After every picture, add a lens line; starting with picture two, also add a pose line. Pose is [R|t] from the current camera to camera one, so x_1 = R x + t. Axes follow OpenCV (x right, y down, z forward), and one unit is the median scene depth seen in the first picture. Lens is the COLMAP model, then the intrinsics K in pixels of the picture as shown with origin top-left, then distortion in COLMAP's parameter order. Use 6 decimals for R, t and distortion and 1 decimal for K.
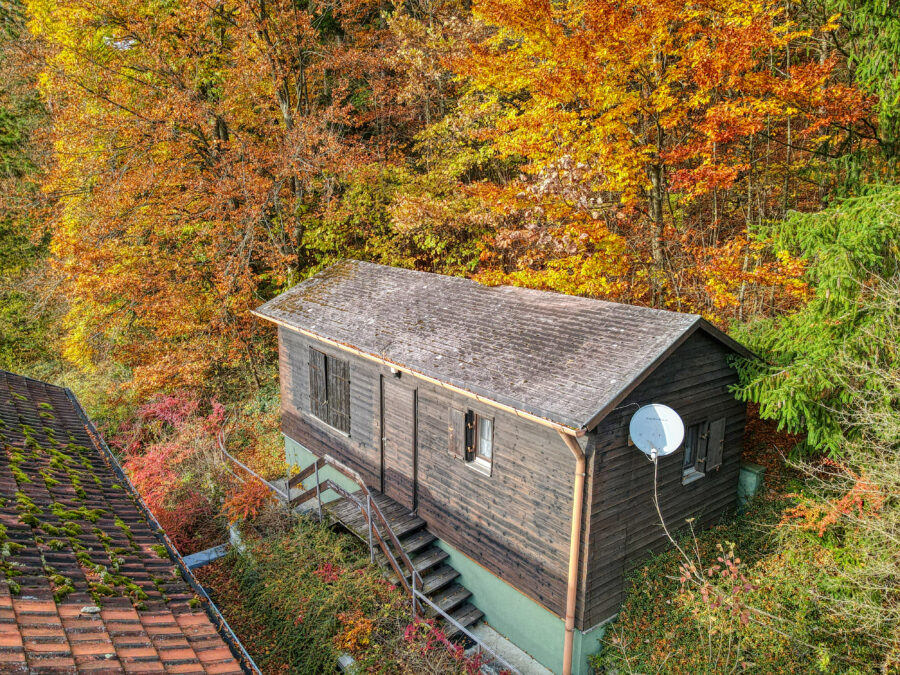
lens RADIAL K [[636.0, 0, 433.9], [0, 636.0, 336.8], [0, 0, 1]] dist [0.002746, 0.001225]
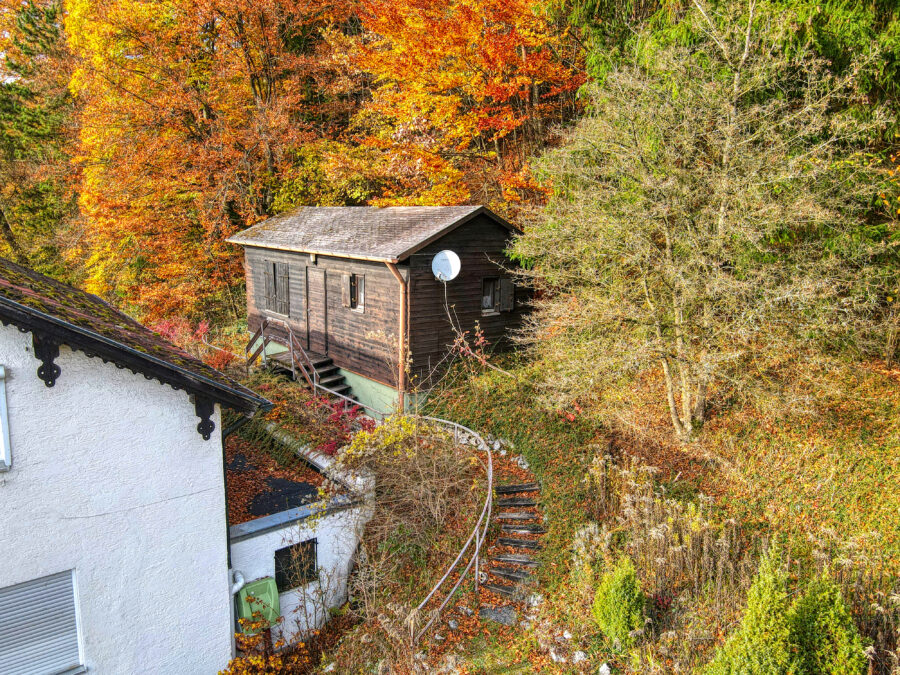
lens RADIAL K [[638.7, 0, 450.0], [0, 638.7, 337.5], [0, 0, 1]] dist [-0.003503, -0.001286]
pose [[0.999950, 0.000300, 0.009994, 0.253735], [0.000016, 0.999502, -0.031544, 0.290497], [-0.009998, 0.031542, 0.999452, -0.523236]]
